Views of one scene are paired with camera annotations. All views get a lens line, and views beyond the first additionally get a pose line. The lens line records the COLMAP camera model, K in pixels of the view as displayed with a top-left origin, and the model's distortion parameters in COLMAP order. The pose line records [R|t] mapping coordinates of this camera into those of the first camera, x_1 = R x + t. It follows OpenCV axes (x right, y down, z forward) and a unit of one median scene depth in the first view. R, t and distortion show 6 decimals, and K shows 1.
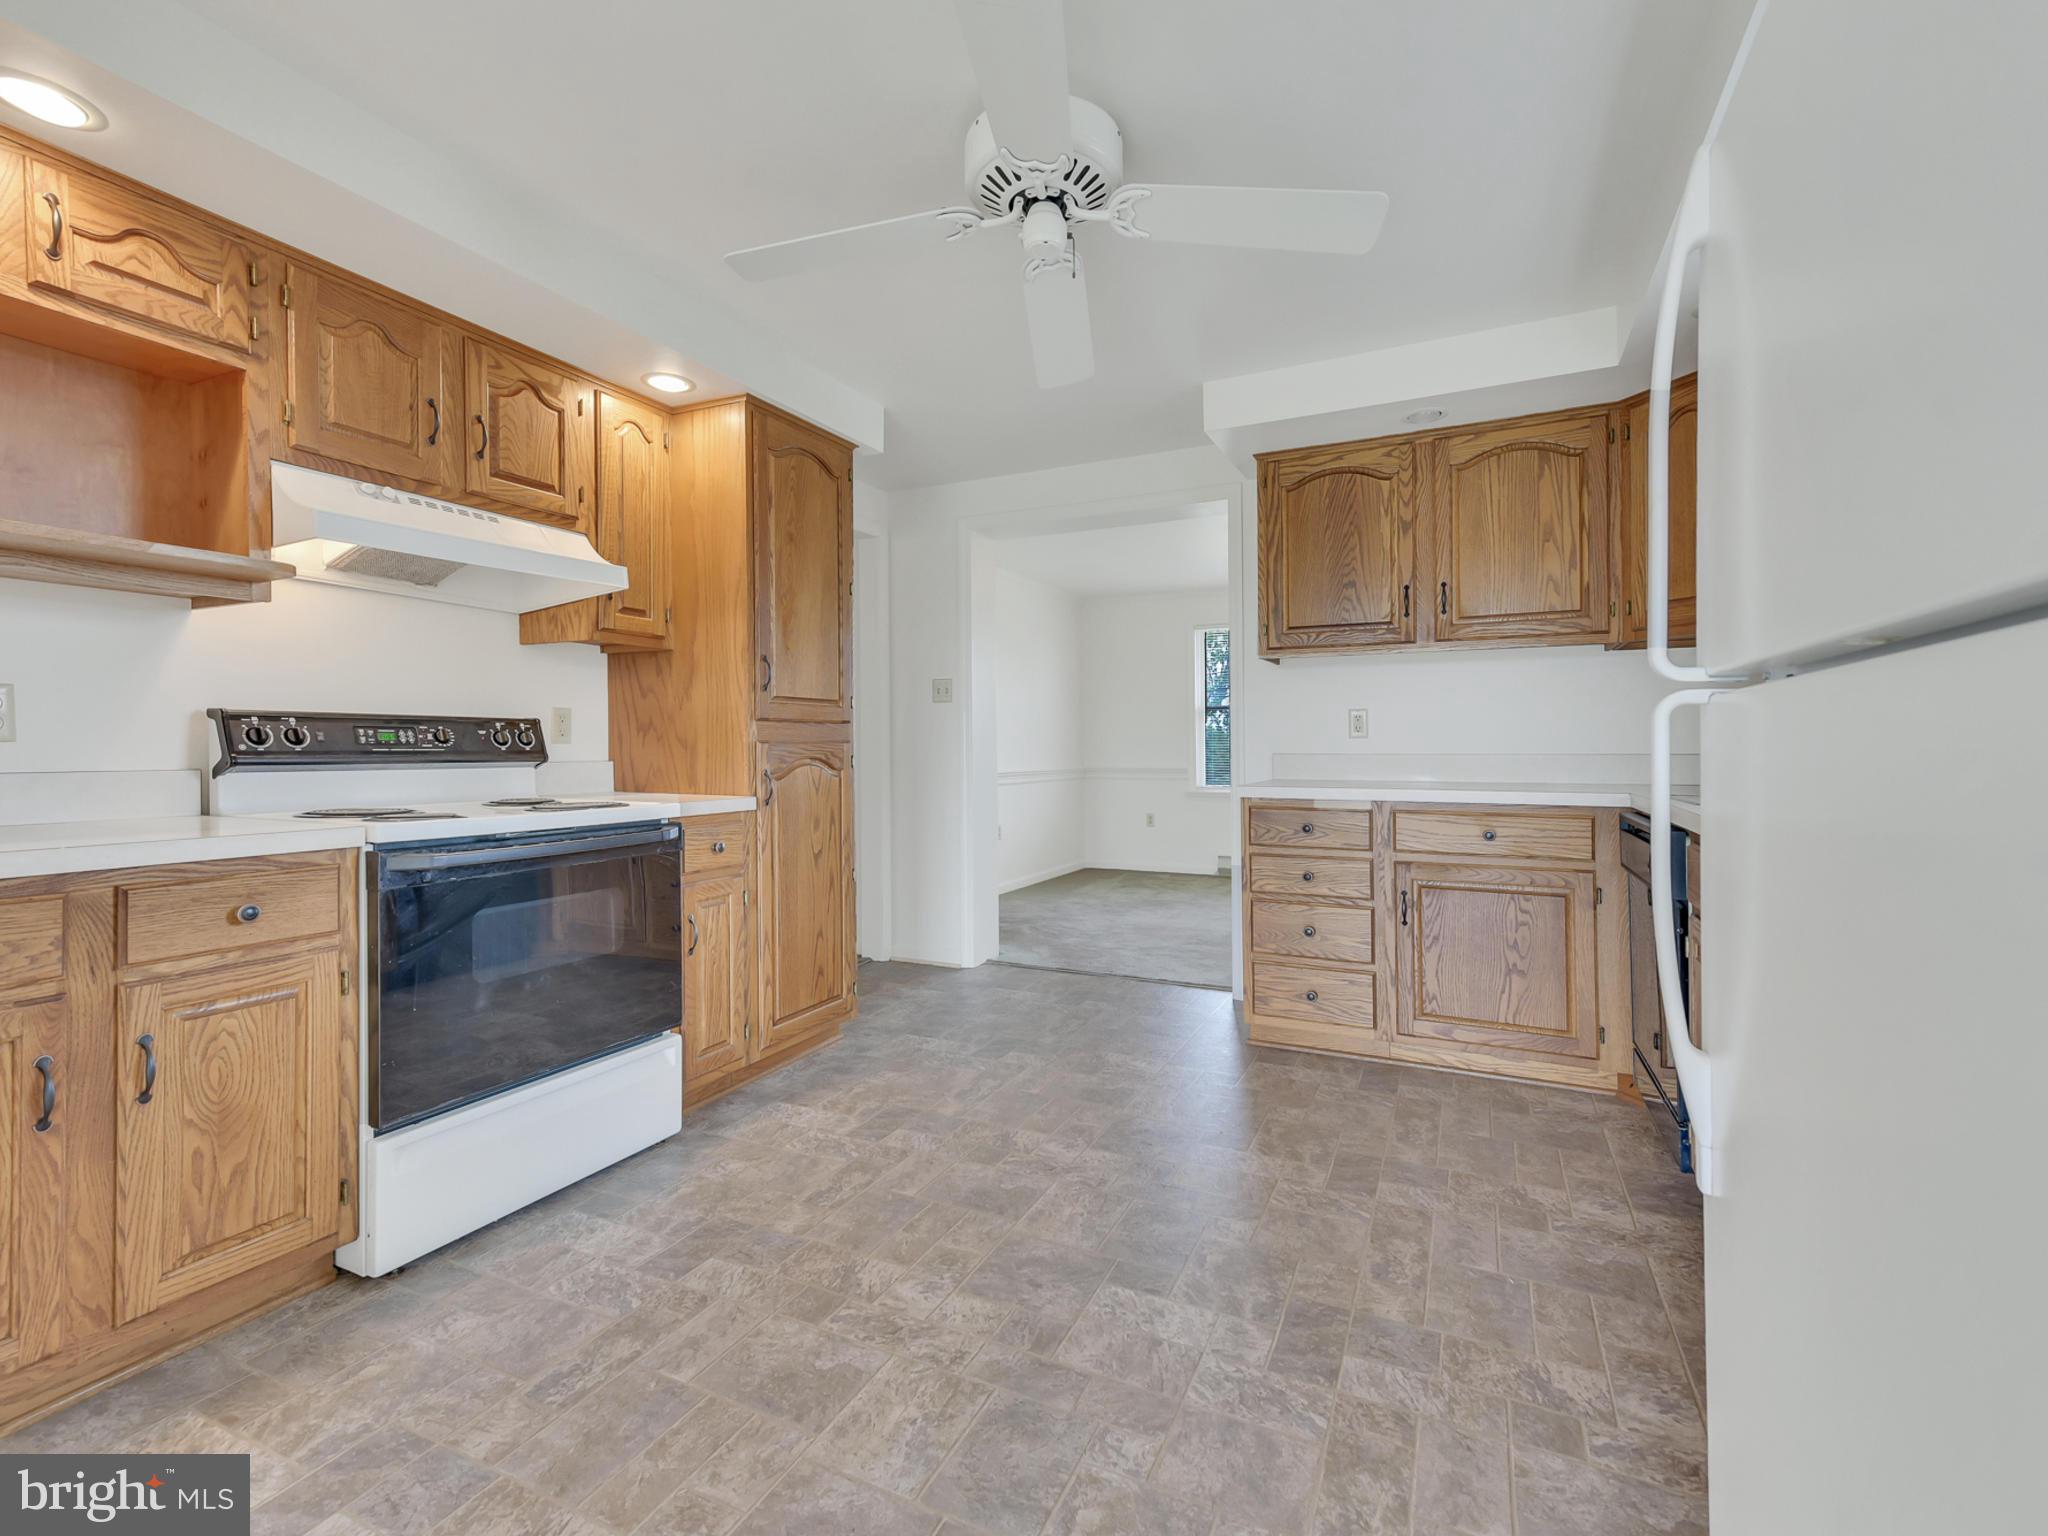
lens RADIAL K [[906.7, 0, 1015.6], [0, 906.7, 741.6], [0, 0, 1]] dist [0.014584, 0.000307]
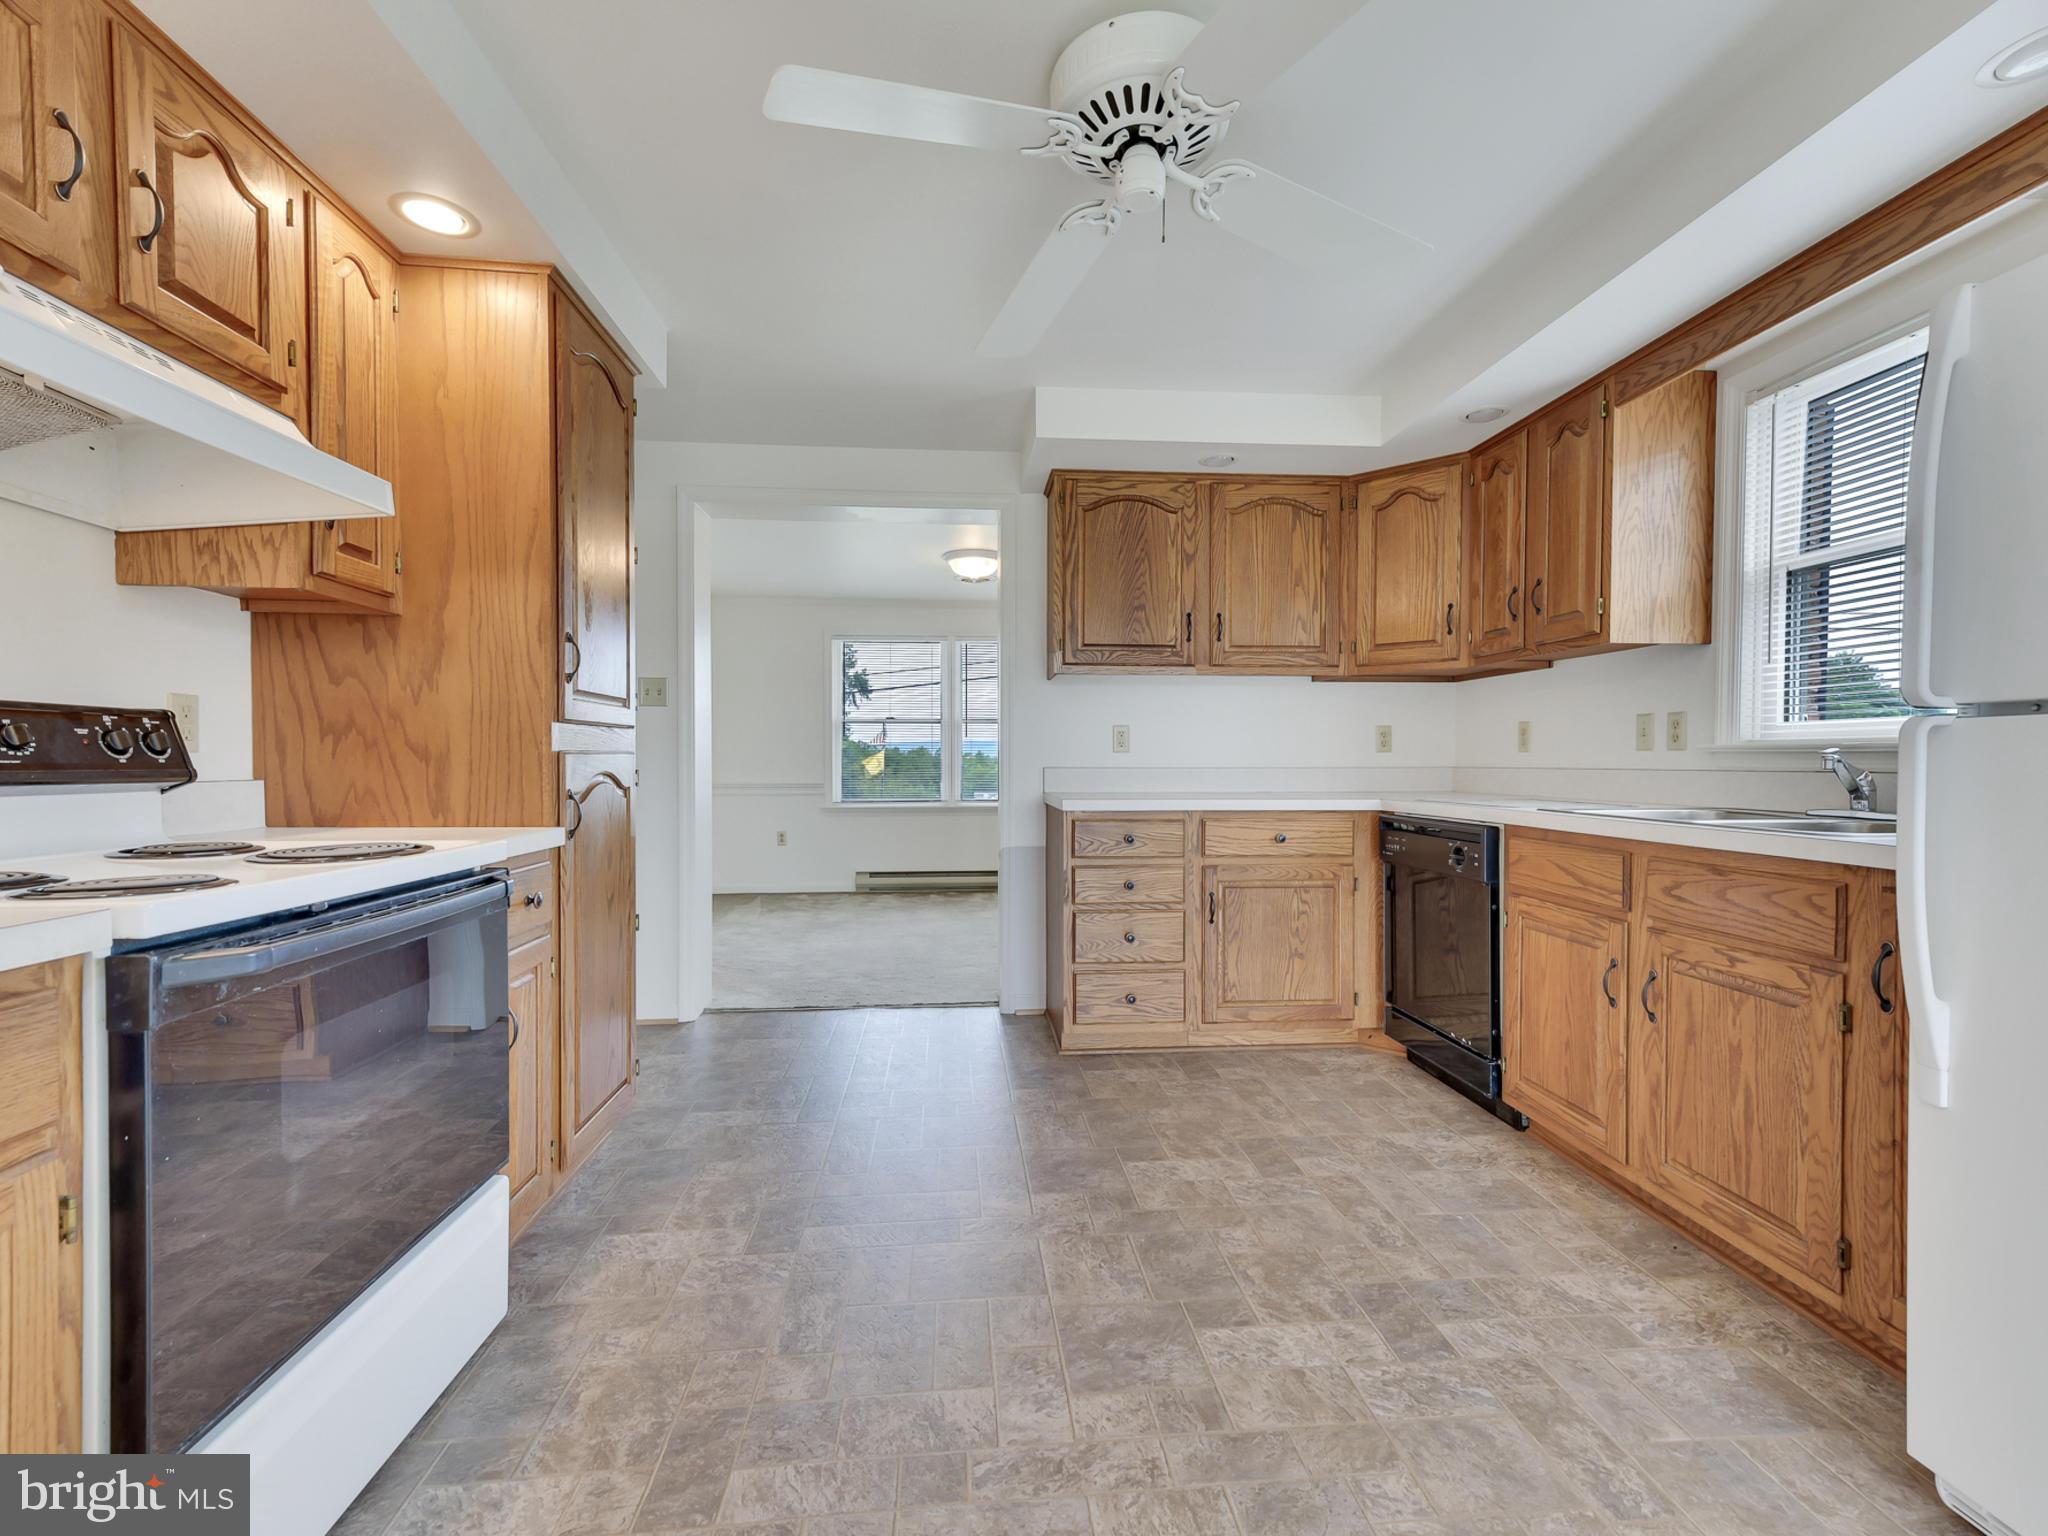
lens RADIAL K [[906.7, 0, 1010.4], [0, 906.7, 768.1], [0, 0, 1]] dist [0.014584, 0.000307]
pose [[0.860852, -0.001798, 0.508853, -0.341901], [-0.005033, 0.999915, 0.012048, 0.002798], [-0.508831, -0.012932, 0.860769, 0.185887]]
